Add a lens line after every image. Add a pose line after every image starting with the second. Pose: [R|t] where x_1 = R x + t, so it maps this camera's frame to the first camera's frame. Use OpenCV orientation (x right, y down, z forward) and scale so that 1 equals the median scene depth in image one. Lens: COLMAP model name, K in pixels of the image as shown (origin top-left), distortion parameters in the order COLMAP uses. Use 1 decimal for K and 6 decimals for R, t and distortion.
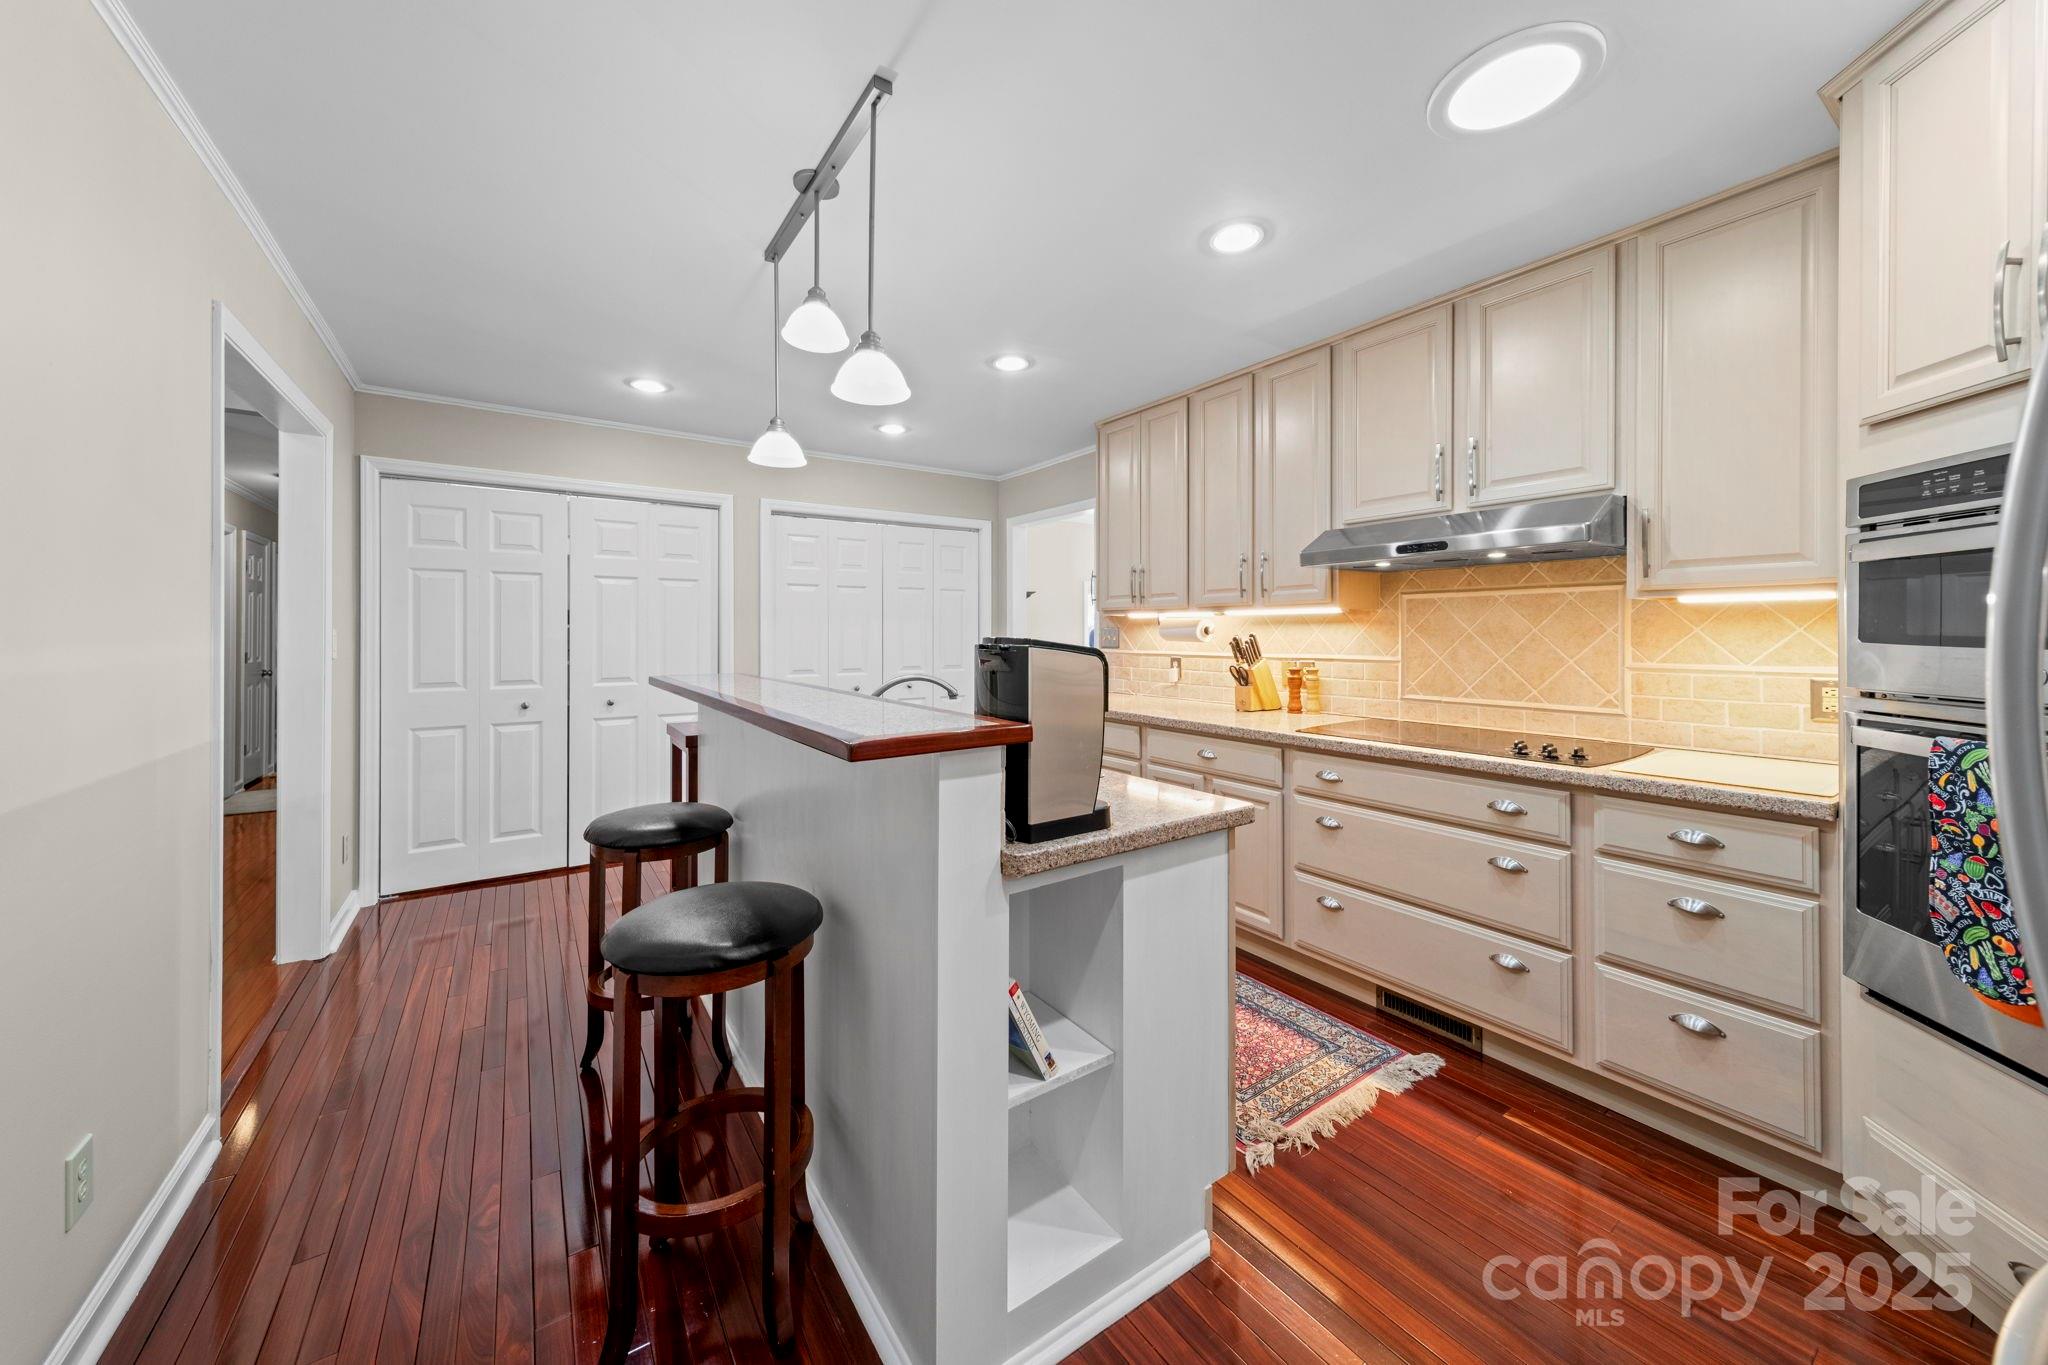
lens RADIAL K [[730.2, 0, 1029.0], [0, 730.2, 653.1], [0, 0, 1]] dist [0.002129, -0.000071]
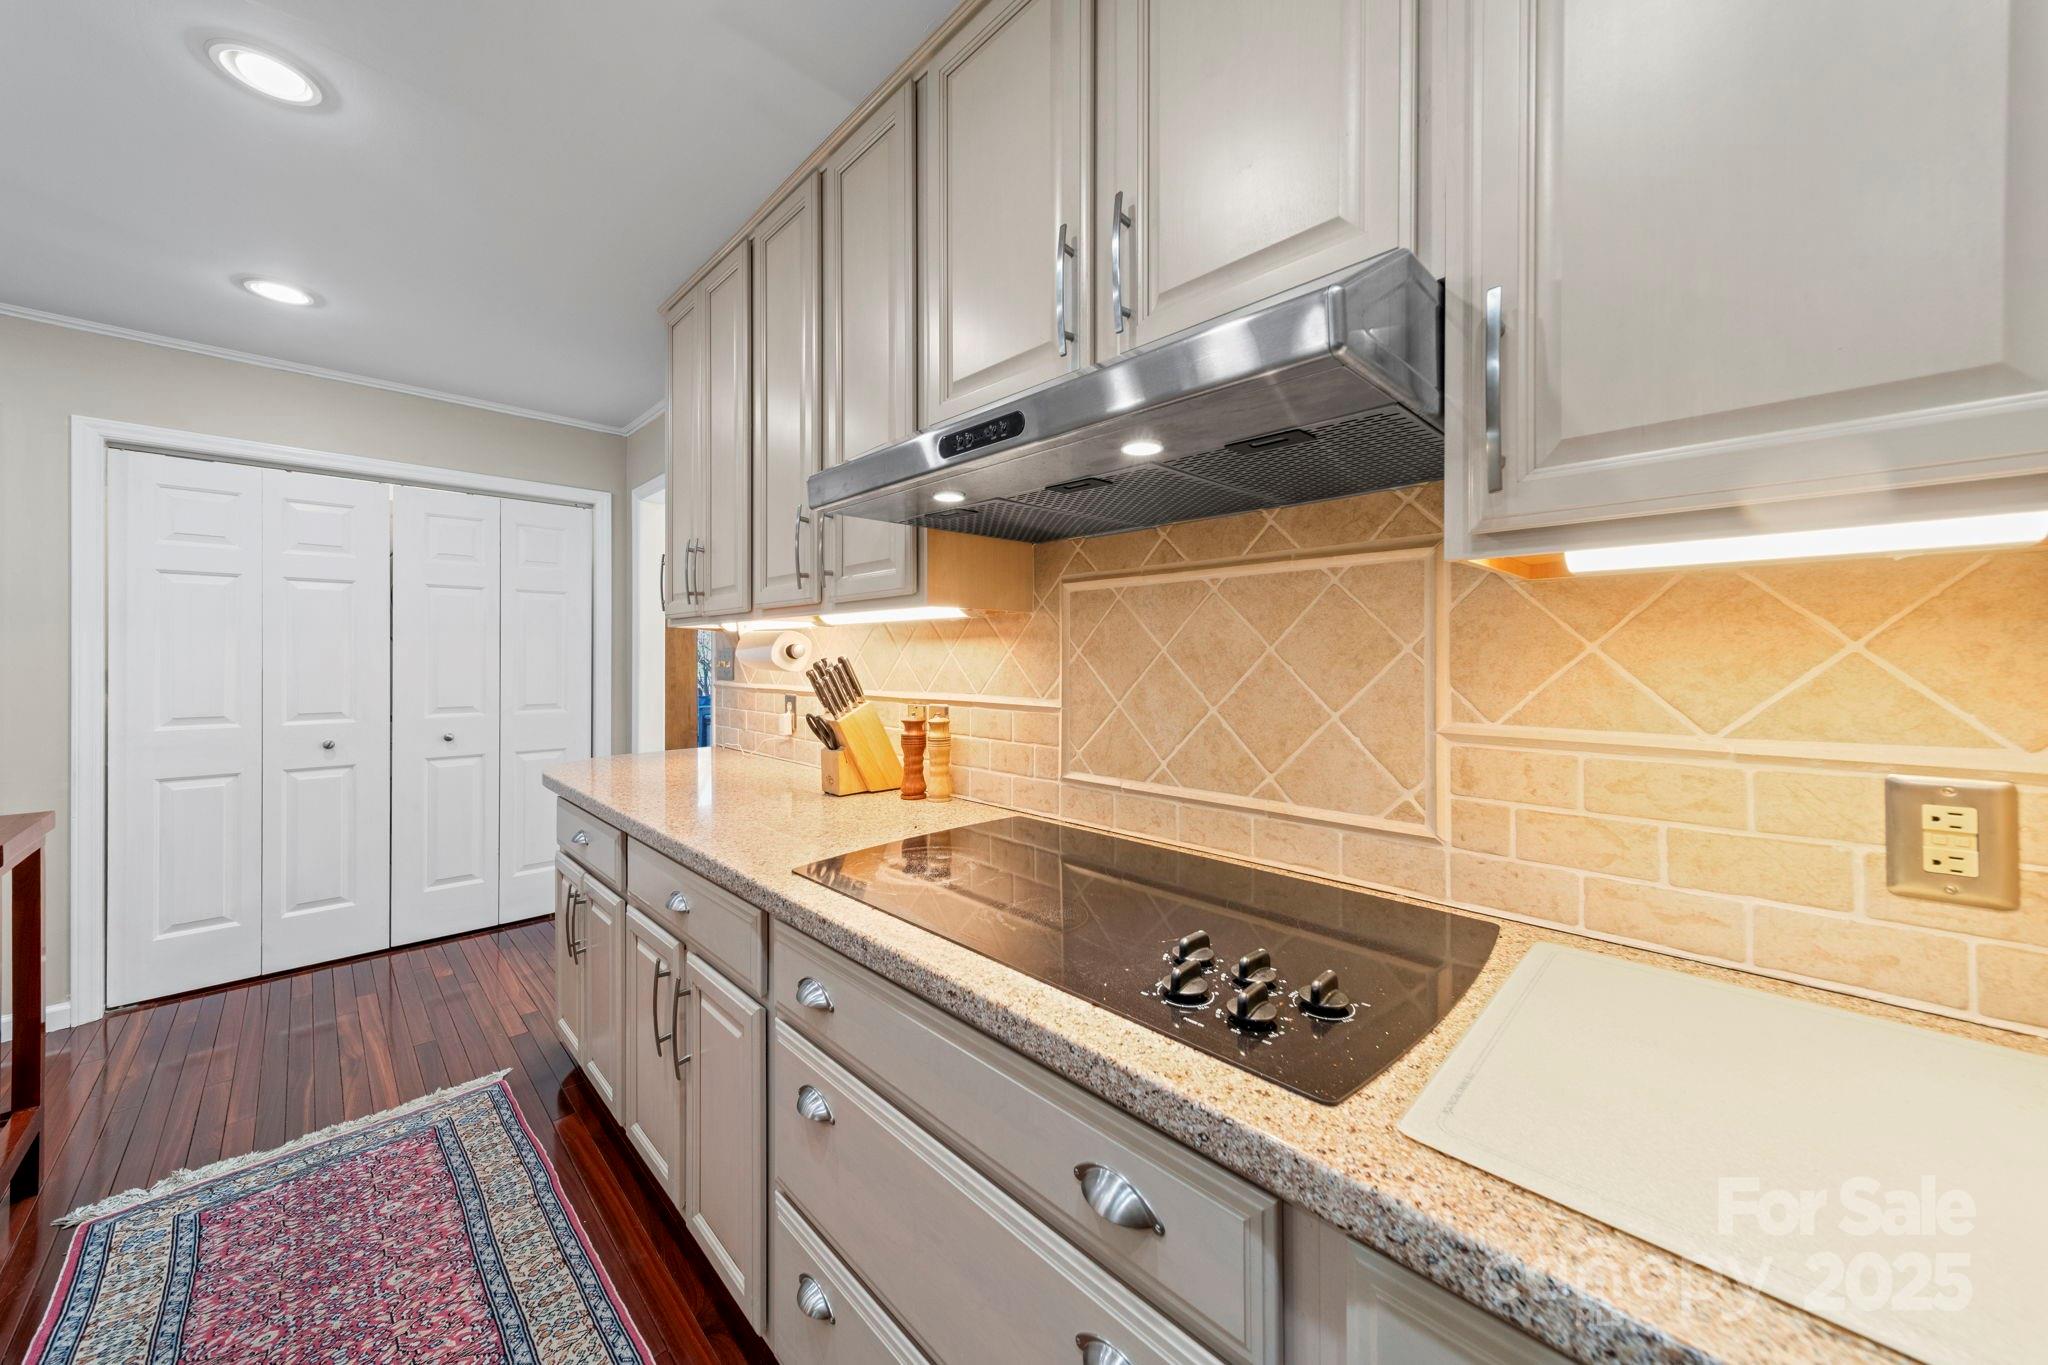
lens RADIAL K [[720.5, 0, 1031.5], [0, 720.5, 676.0], [0, 0, 1]] dist [0.001690, 0.000214]
pose [[0.983266, 0.005998, 0.182077, 0.444361], [-0.004198, 0.999938, -0.010270, -0.008403], [-0.182127, 0.009334, 0.983231, 0.553947]]
